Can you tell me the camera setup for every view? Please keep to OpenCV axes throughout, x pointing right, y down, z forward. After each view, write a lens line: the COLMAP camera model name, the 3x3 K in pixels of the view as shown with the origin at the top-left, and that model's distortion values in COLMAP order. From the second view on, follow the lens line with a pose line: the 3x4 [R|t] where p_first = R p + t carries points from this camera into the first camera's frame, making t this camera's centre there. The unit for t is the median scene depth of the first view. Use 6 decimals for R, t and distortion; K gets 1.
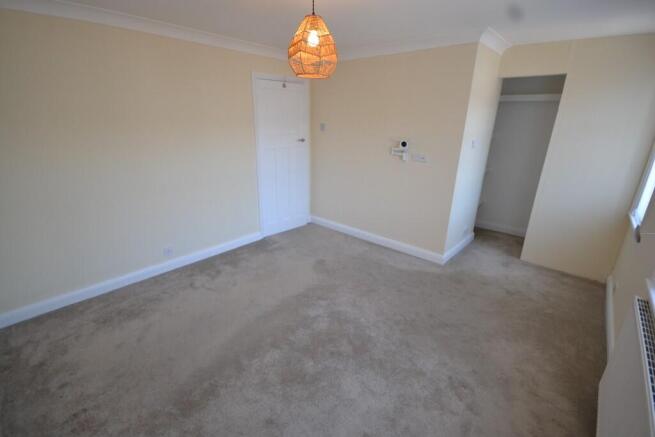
lens RADIAL K [[295.3, 0, 327.5], [0, 295.3, 218.5], [0, 0, 1]] dist [0.001955, 0.000043]
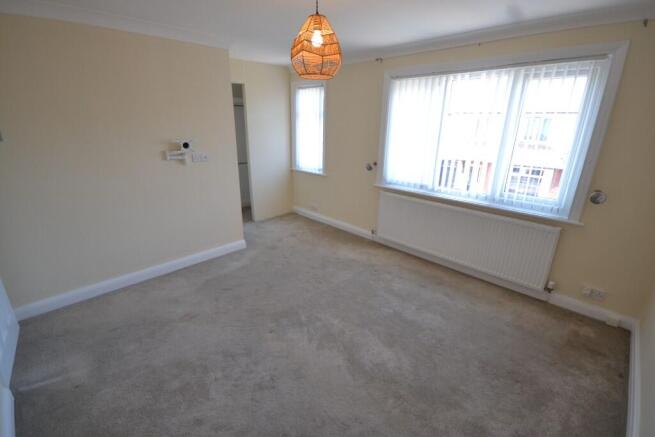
lens RADIAL K [[295.3, 0, 327.5], [0, 295.3, 218.5], [0, 0, 1]] dist [0.001955, 0.000043]
pose [[0.048470, -0.339630, 0.939309, -0.650850], [0.302432, 0.901260, 0.310266, -0.208379], [-0.951938, 0.269038, 0.146399, 0.542585]]
